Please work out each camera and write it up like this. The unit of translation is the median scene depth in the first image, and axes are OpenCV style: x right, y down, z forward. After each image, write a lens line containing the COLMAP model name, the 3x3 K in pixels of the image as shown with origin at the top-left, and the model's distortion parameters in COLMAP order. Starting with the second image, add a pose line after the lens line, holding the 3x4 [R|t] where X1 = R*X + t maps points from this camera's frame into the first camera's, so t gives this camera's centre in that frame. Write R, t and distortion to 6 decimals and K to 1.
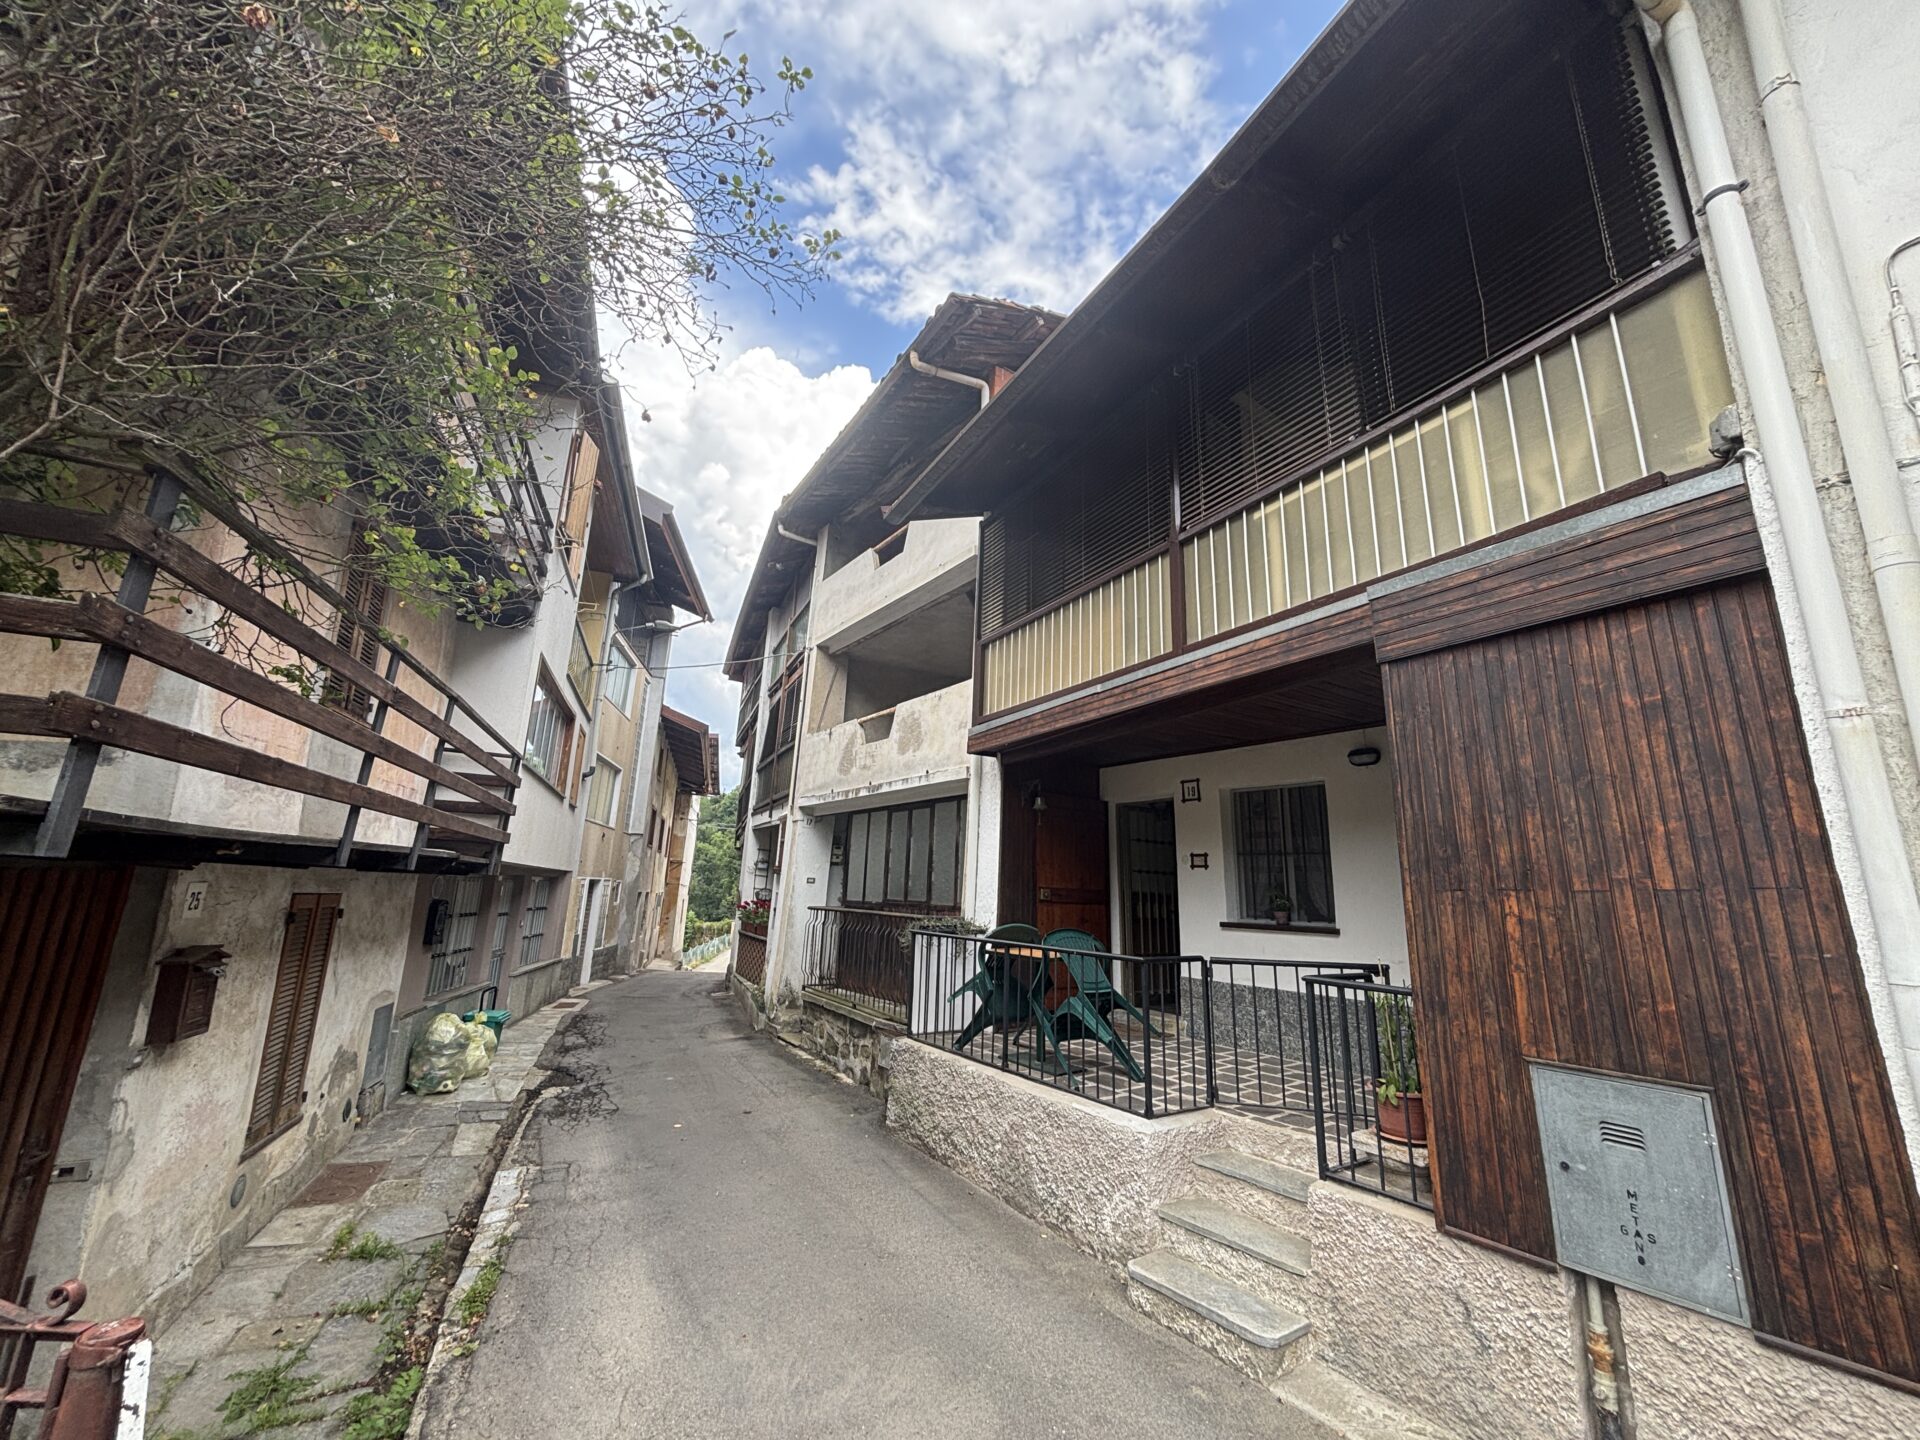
lens RADIAL K [[777.8, 0, 954.9], [0, 777.8, 705.6], [0, 0, 1]] dist [0.000492, 0.000018]
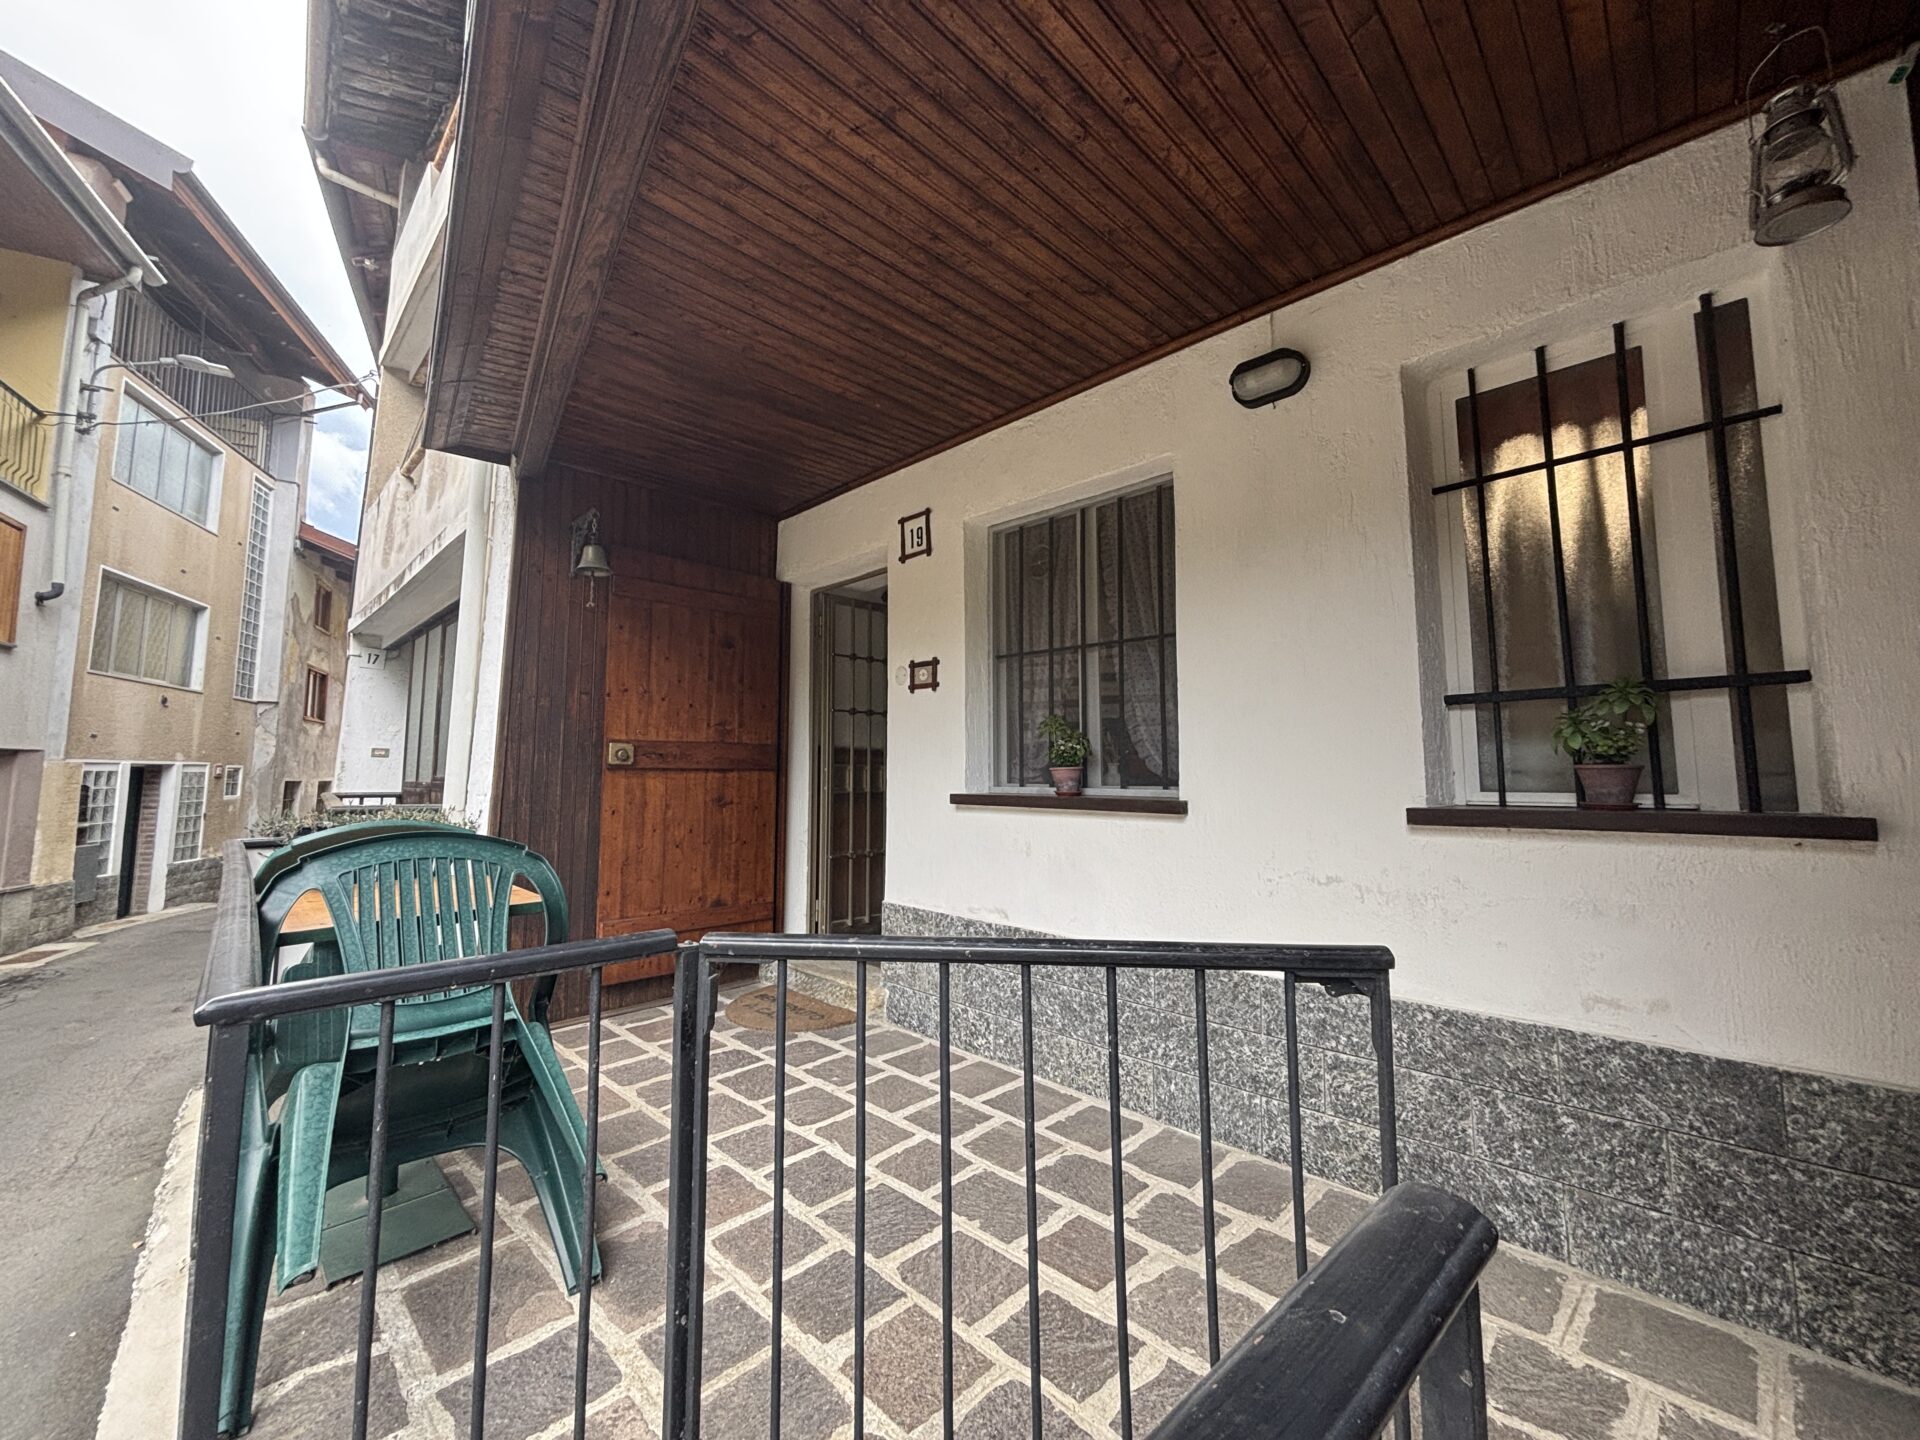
lens RADIAL K [[776.0, 0, 960.0], [0, 776.0, 720.0], [0, 0, 1]] dist [-0.001663, -0.000167]
pose [[0.983717, -0.015688, 0.179041, 0.271193], [-0.014004, 0.986464, 0.163379, 0.160790], [-0.179180, -0.163226, 0.970181, 0.562935]]
